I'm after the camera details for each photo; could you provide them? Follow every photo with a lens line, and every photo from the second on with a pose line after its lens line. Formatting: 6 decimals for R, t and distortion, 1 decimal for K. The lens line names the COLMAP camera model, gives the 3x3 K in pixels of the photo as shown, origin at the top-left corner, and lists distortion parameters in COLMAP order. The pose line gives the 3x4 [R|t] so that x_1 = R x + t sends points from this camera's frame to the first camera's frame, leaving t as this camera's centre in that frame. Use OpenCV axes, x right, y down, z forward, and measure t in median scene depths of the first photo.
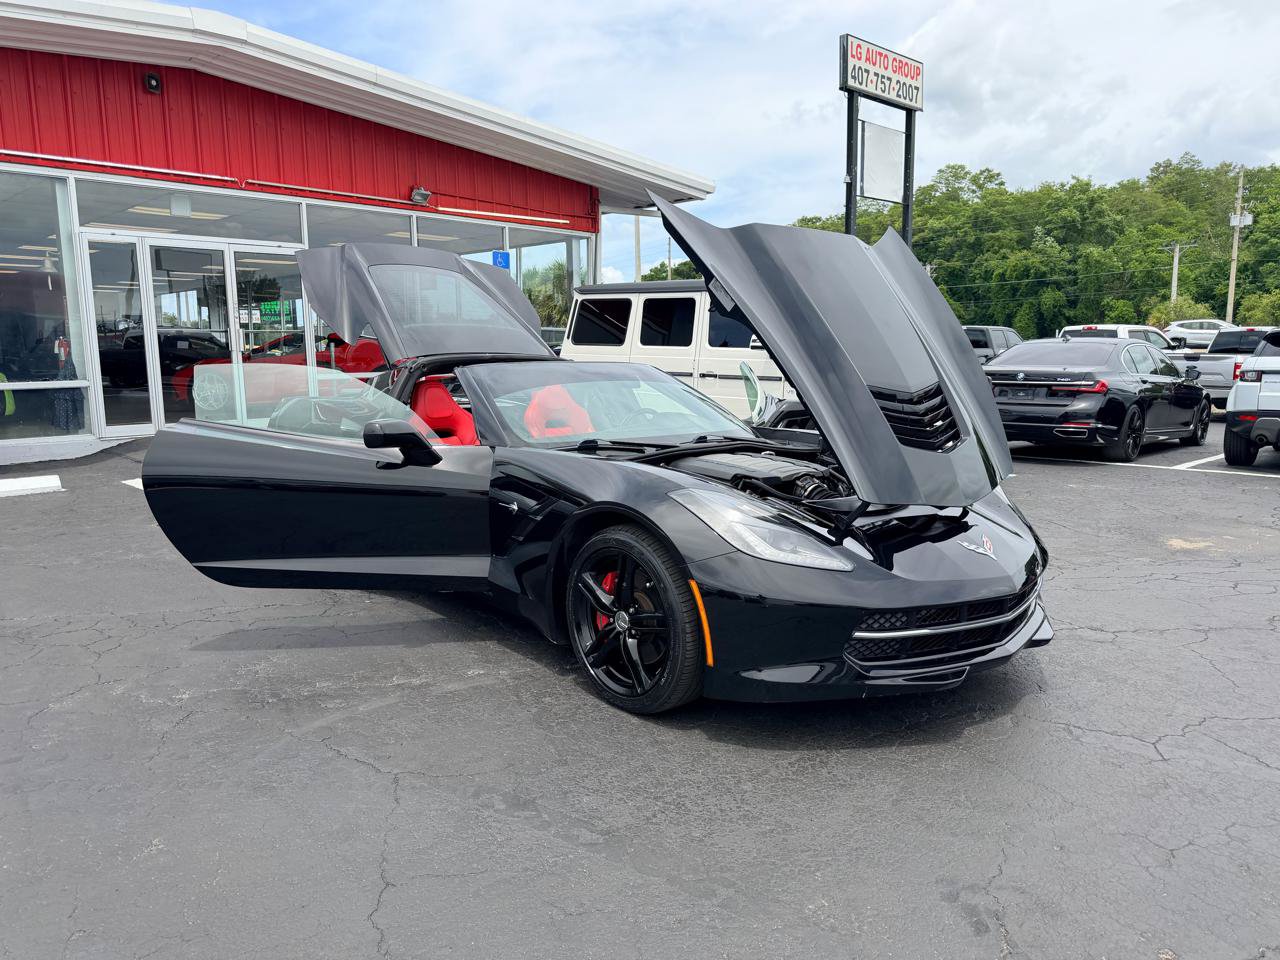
lens RADIAL K [[902.6, 0, 644.0], [0, 902.6, 484.1], [0, 0, 1]] dist [0.048497, -0.063684]
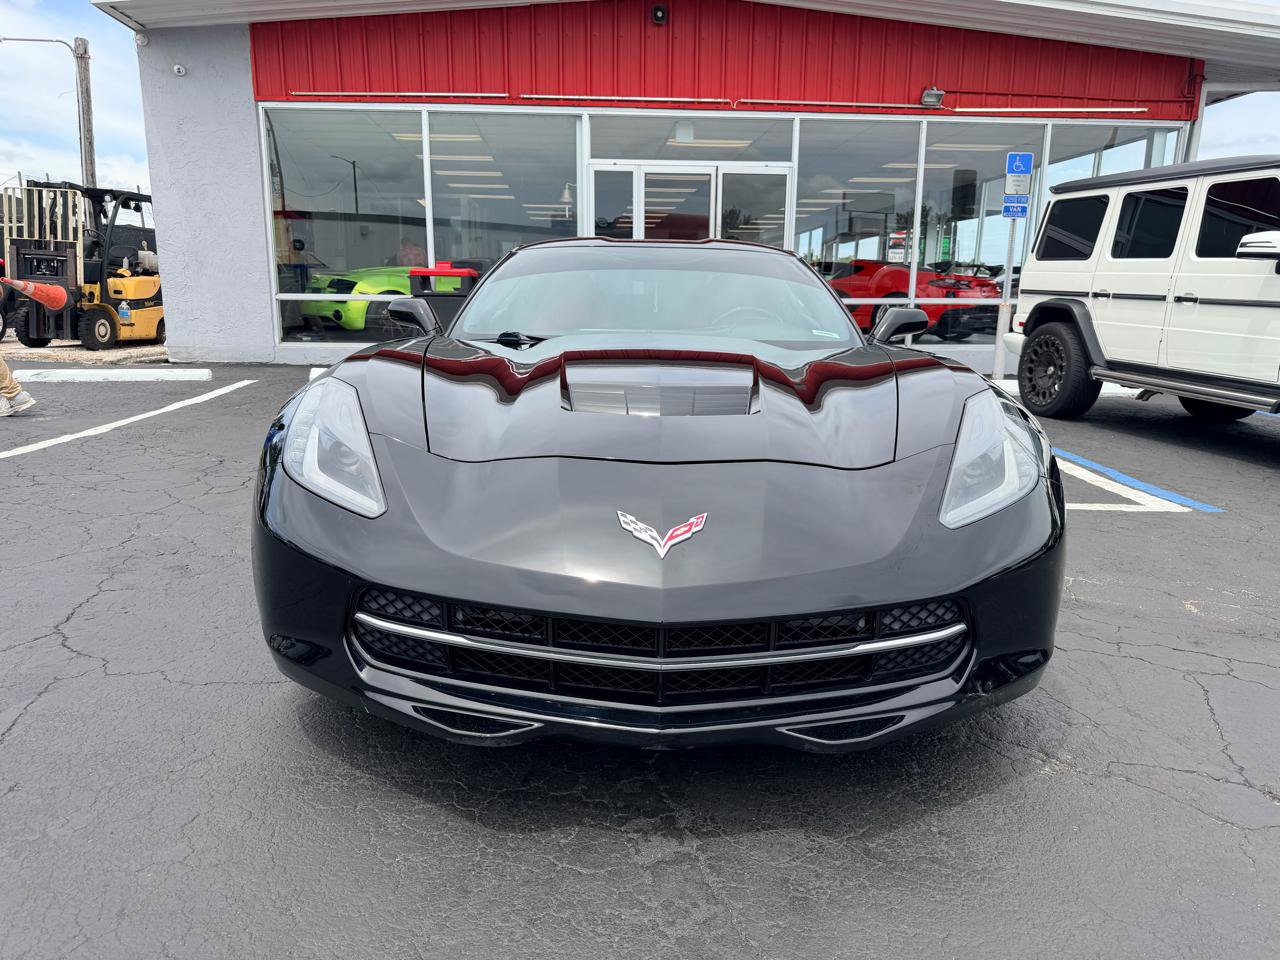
lens RADIAL K [[914.0, 0, 639.6], [0, 914.0, 477.8], [0, 0, 1]] dist [0.021490, -0.028219]
pose [[0.743642, 0.145748, -0.652498, 0.216673], [-0.112702, 0.989310, 0.092537, -0.002955], [0.659010, 0.004724, 0.752119, 0.179653]]
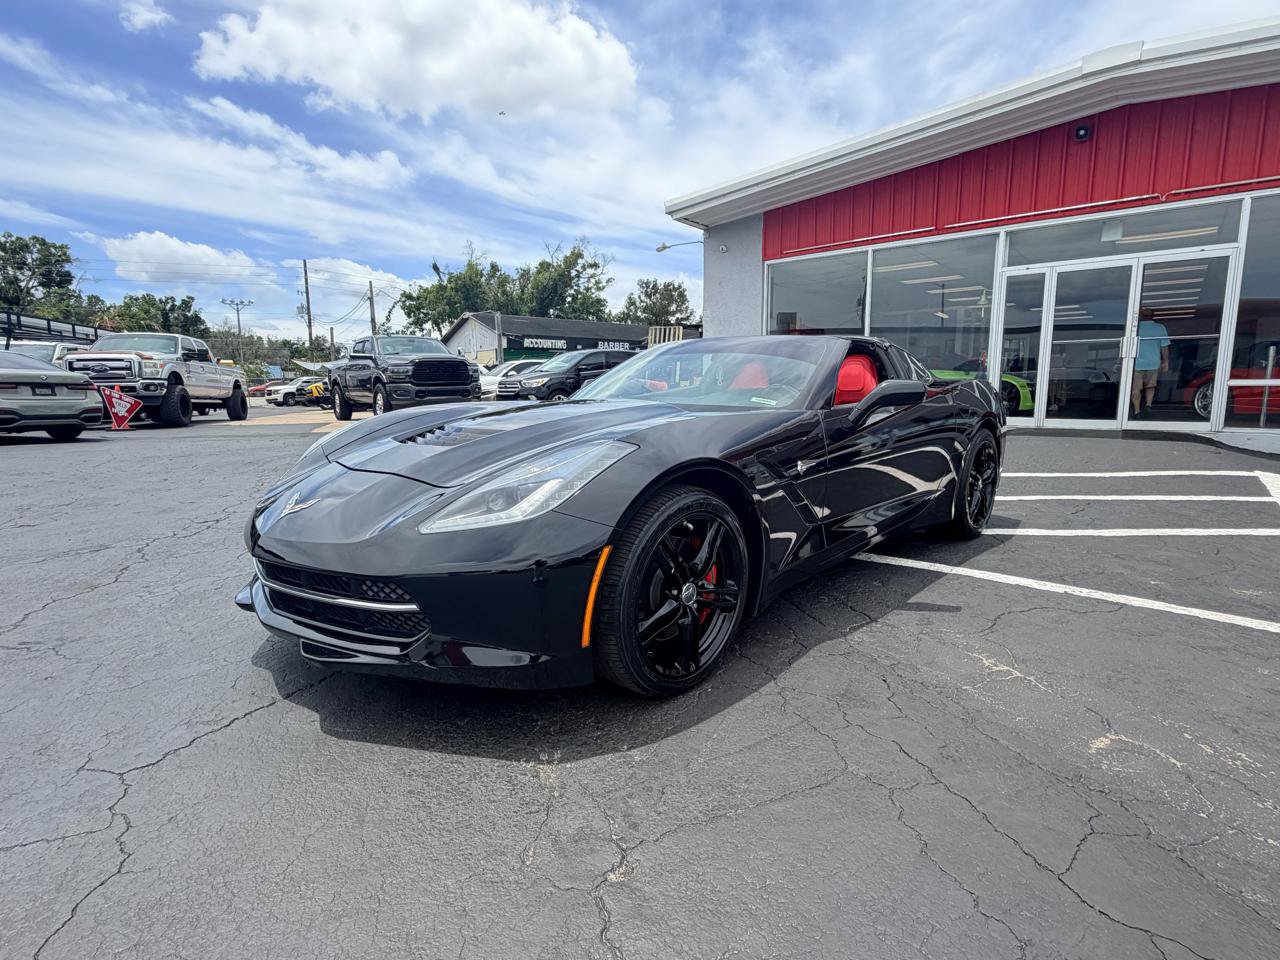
lens RADIAL K [[649.1, 0, 639.0], [0, 649.1, 480.1], [0, 0, 1]] dist [-0.000740, 0.001283]
pose [[0.083432, 0.149319, -0.985263, 0.315292], [-0.141001, 0.980532, 0.136662, -0.027898], [0.986488, 0.127522, 0.102862, 0.390153]]
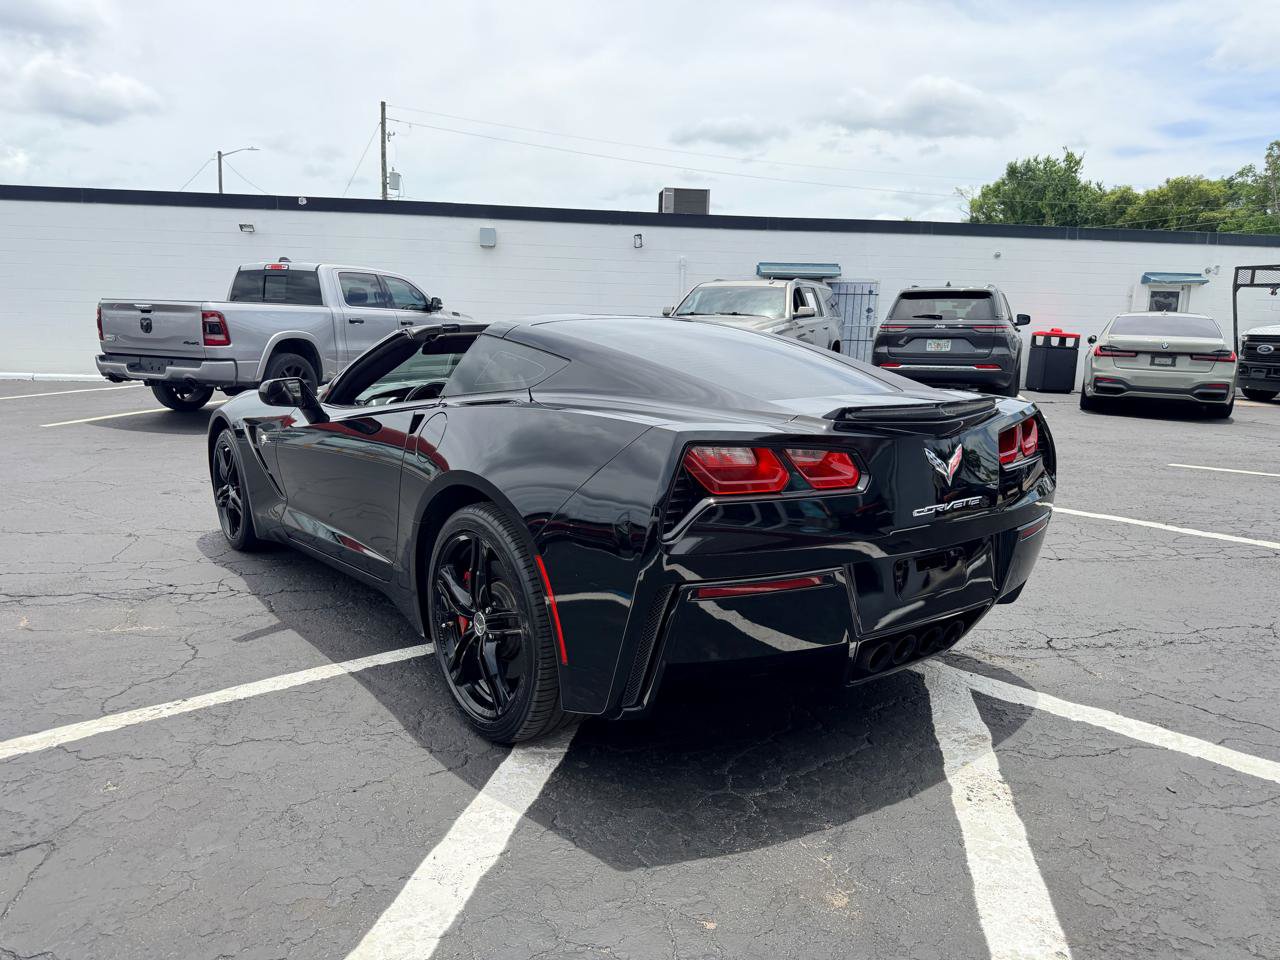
lens RADIAL K [[917.3, 0, 640.4], [0, 917.3, 475.5], [0, 0, 1]] dist [0.008269, -0.009833]
pose [[-0.997796, -0.020759, 0.063021, -0.115627], [-0.001175, 0.955178, 0.296028, -0.118460], [-0.066341, 0.295302, -0.953098, 0.867926]]
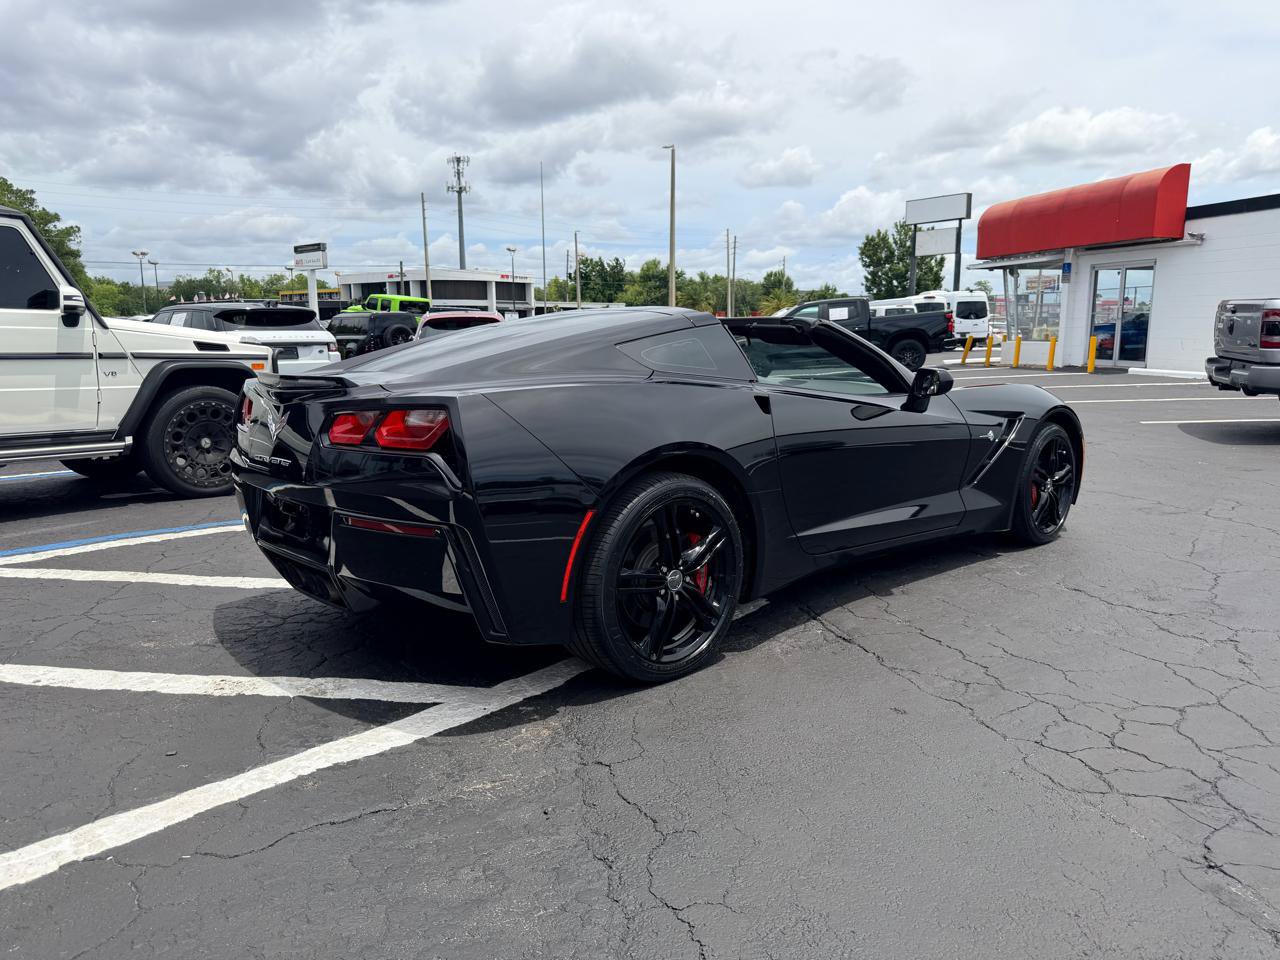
lens RADIAL K [[914.0, 0, 639.6], [0, 914.0, 477.8], [0, 0, 1]] dist [0.021490, -0.028219]
pose [[-0.019533, -0.152612, 0.988093, -0.474405], [0.149195, 0.976771, 0.153812, -0.061315], [-0.988615, 0.150423, 0.003690, 0.518714]]
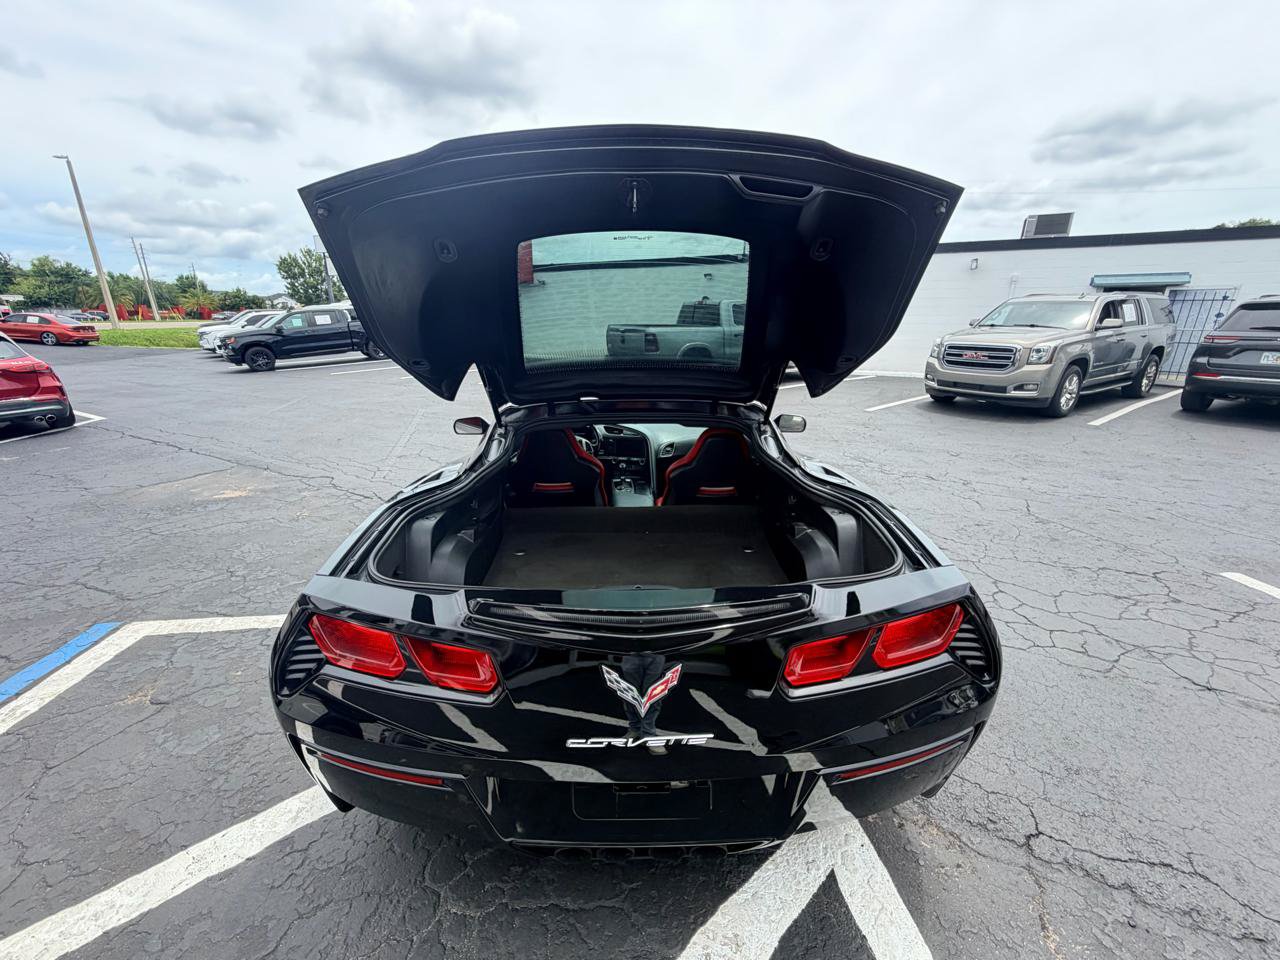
lens RADIAL K [[512.4, 0, 636.6], [0, 512.4, 478.0], [0, 0, 1]] dist [-0.001132, -0.000204]
pose [[-0.761821, -0.186007, 0.620508, -0.235220], [0.097541, 0.914028, 0.393749, -0.128153], [-0.640402, 0.360491, -0.678183, 0.686066]]
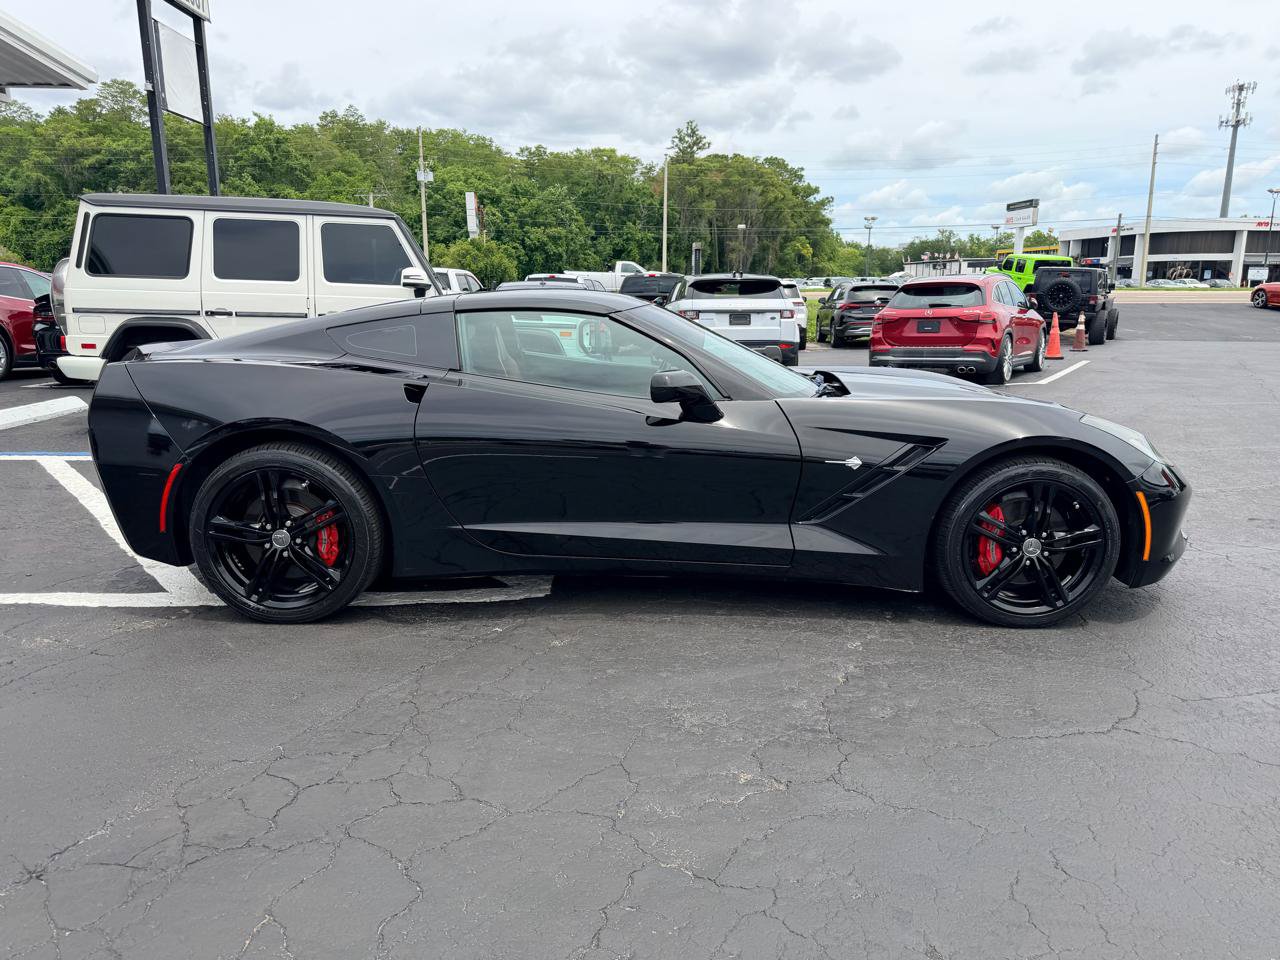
lens RADIAL K [[904.1, 0, 635.4], [0, 904.1, 480.5], [0, 0, 1]] dist [0.034357, -0.041337]
pose [[0.673564, -0.143977, 0.724970, -0.343520], [0.099604, 0.989579, 0.103987, -0.025750], [-0.732387, 0.002168, 0.680885, 0.190681]]
